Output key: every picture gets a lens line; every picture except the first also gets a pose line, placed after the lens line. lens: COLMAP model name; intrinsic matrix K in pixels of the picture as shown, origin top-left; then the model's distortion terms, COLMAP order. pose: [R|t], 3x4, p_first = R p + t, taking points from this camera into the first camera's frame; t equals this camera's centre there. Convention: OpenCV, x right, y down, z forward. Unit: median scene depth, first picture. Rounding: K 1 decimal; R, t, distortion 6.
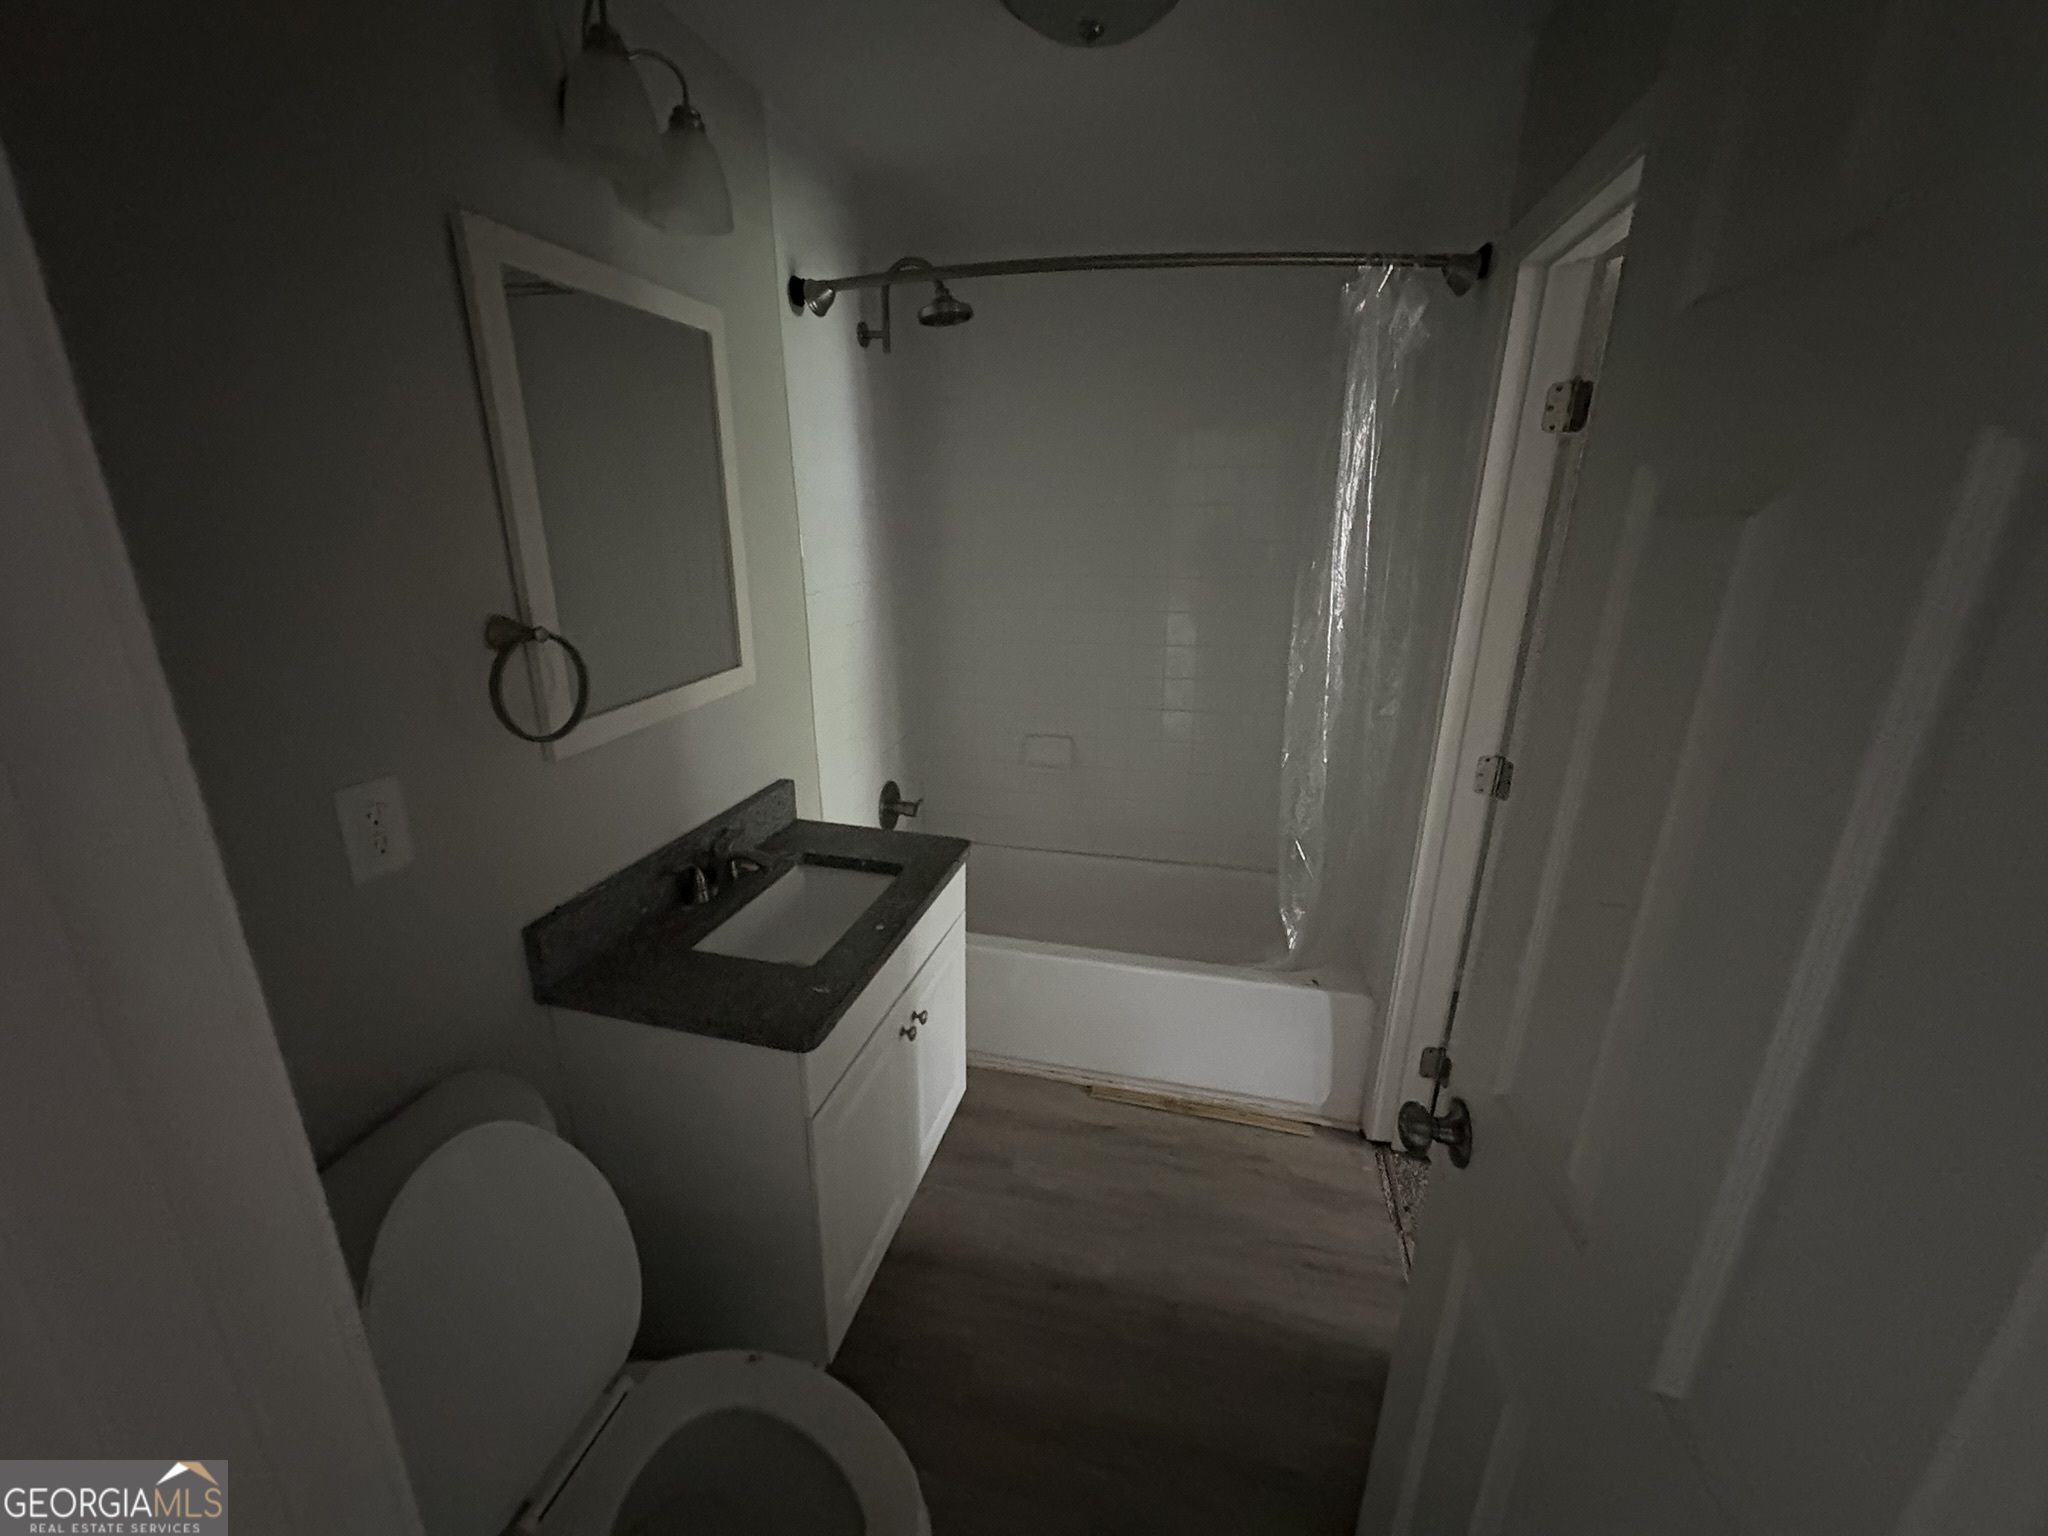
lens RADIAL K [[823.2, 0, 1025.0], [0, 823.2, 764.4], [0, 0, 1]] dist [-0.004658, -0.000199]
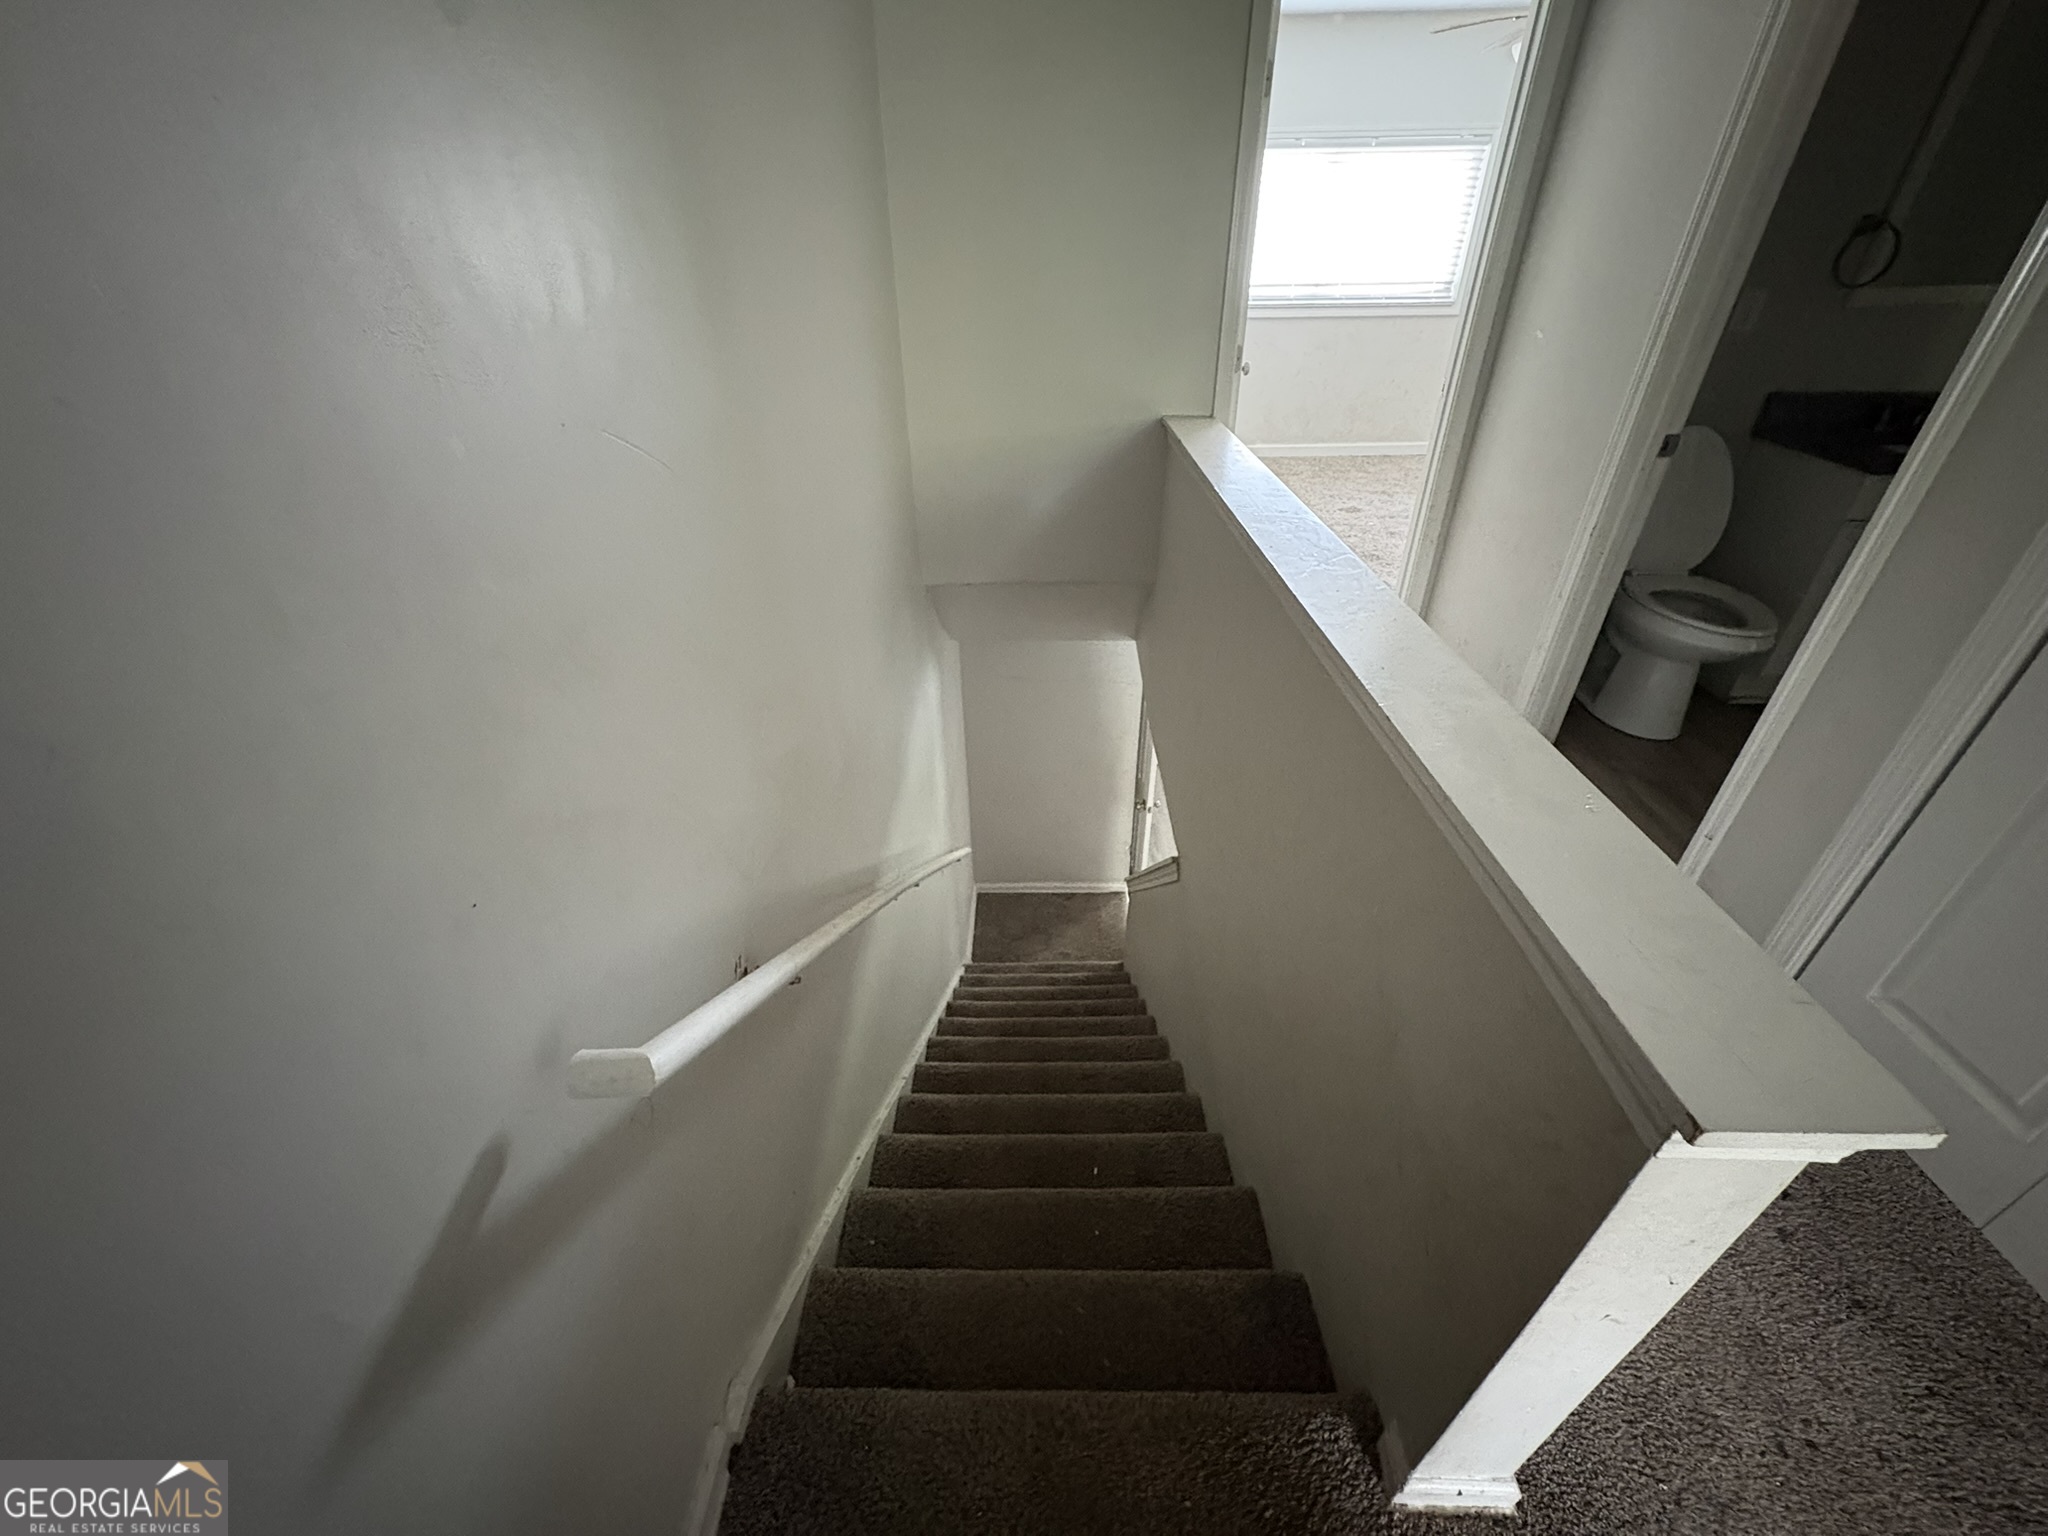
lens RADIAL K [[823.2, 0, 1024.3], [0, 823.2, 767.7], [0, 0, 1]] dist [-0.004658, -0.000199]
pose [[0.250078, 0.522953, -0.814850, 1.032692], [-0.277006, 0.845057, 0.457325, 0.555504], [0.927755, 0.111351, 0.356191, -1.286085]]
